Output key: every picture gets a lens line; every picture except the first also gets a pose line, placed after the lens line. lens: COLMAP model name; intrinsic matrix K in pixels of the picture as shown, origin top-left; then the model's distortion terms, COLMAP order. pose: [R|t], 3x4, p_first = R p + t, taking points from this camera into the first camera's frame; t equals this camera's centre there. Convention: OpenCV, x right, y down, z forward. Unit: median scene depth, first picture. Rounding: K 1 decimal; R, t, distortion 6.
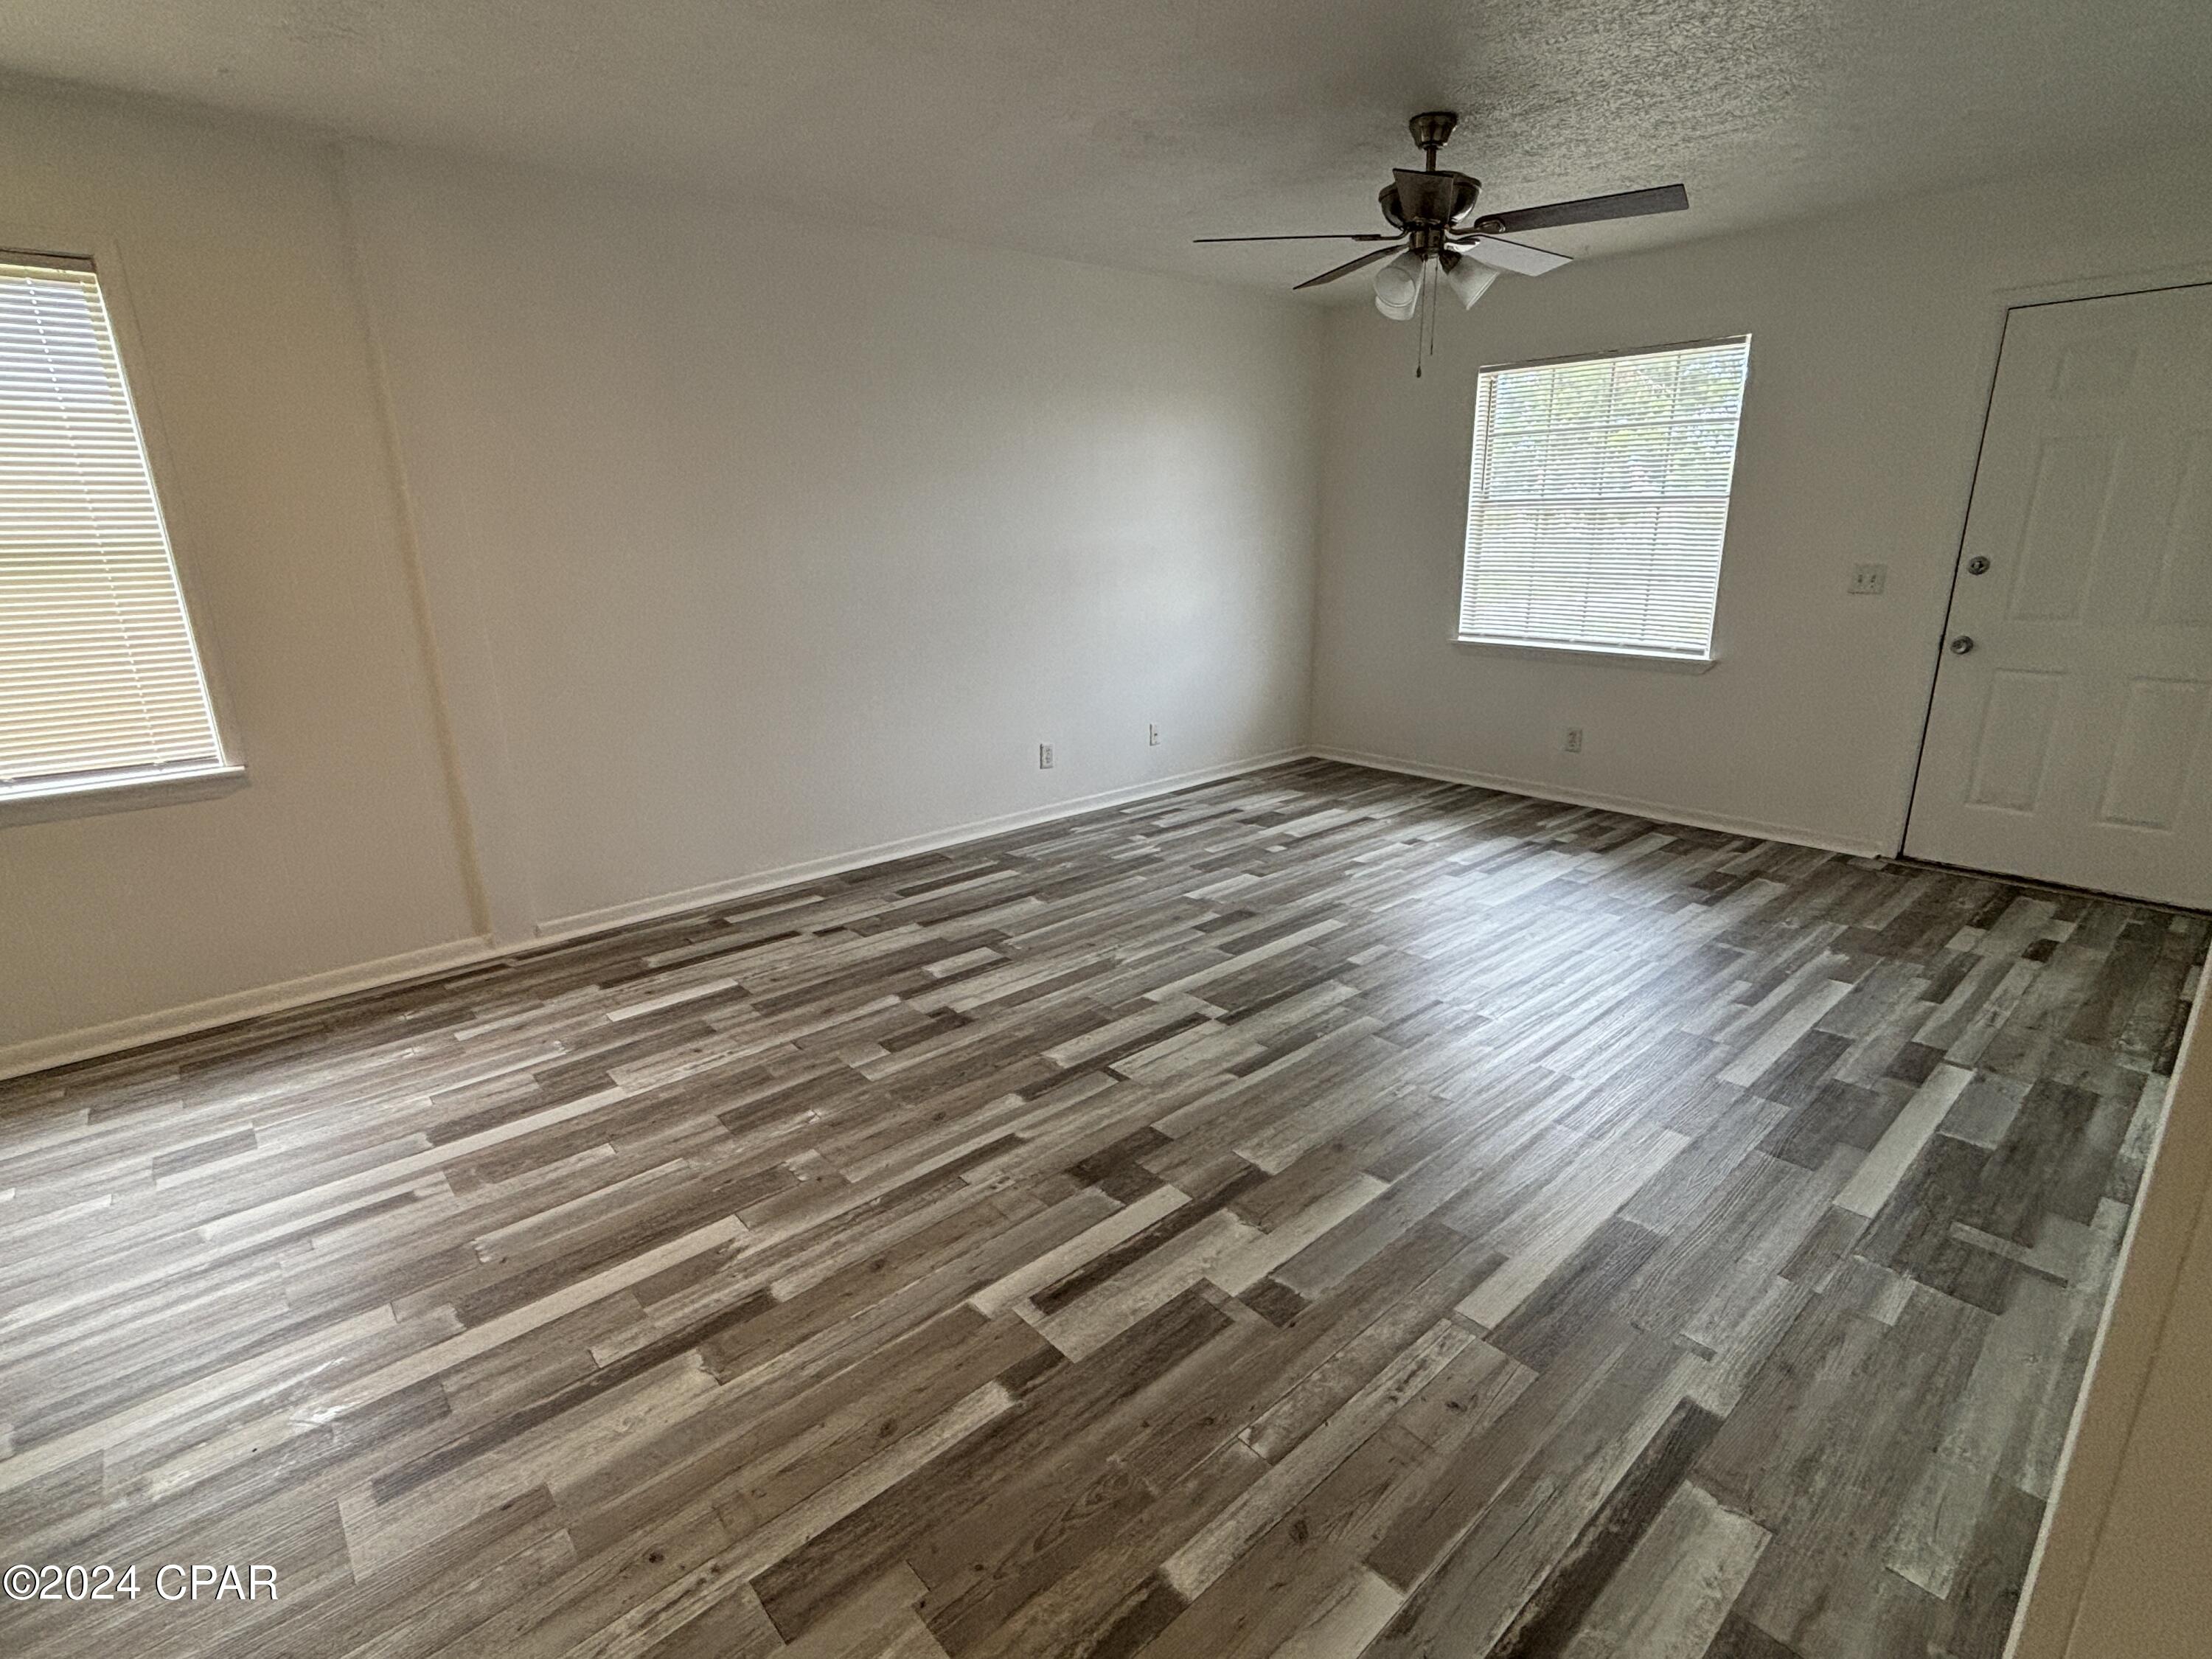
lens RADIAL K [[1070.8, 0, 1108.9], [0, 1070.8, 811.8], [0, 0, 1]] dist [0.003840, 0.001240]
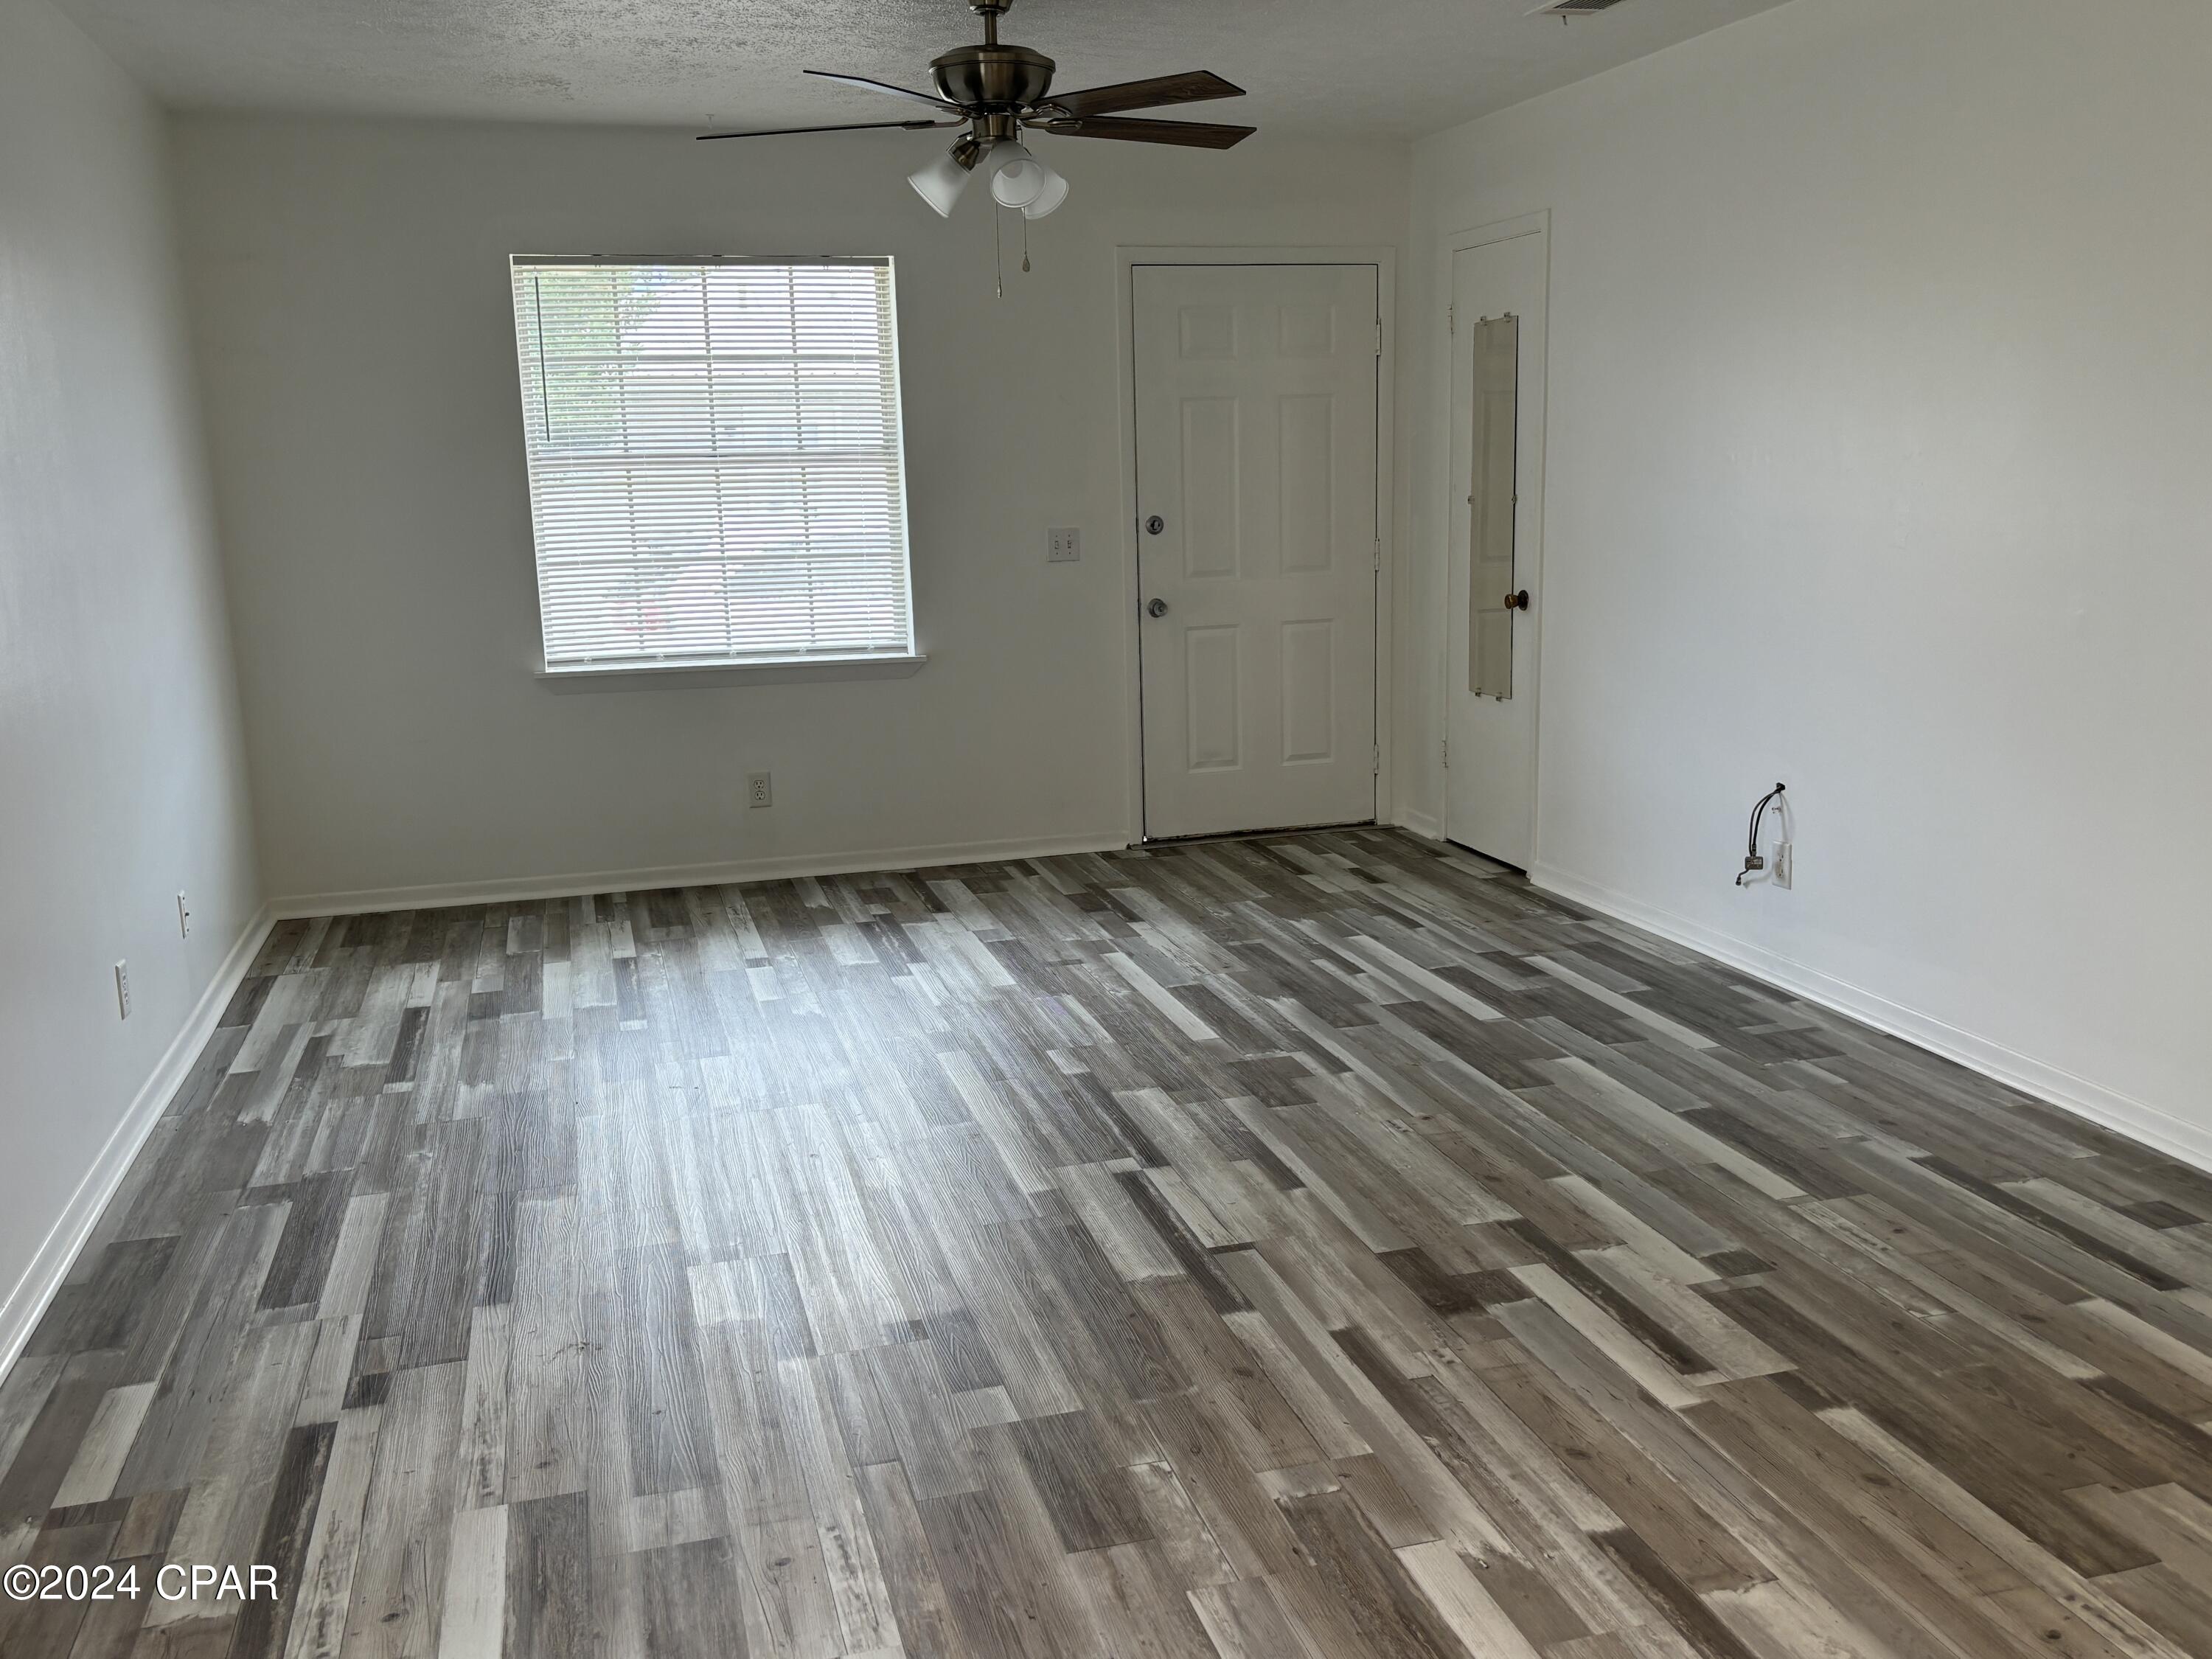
lens RADIAL K [[1861.8, 0, 1107.8], [0, 1861.8, 845.4], [0, 0, 1]] dist [0.028647, 0.016986]
pose [[0.443647, -0.182404, 0.877443, -0.841067], [0.251907, 0.964977, 0.073233, -0.097628], [-0.860070, 0.188544, 0.474058, 0.341447]]
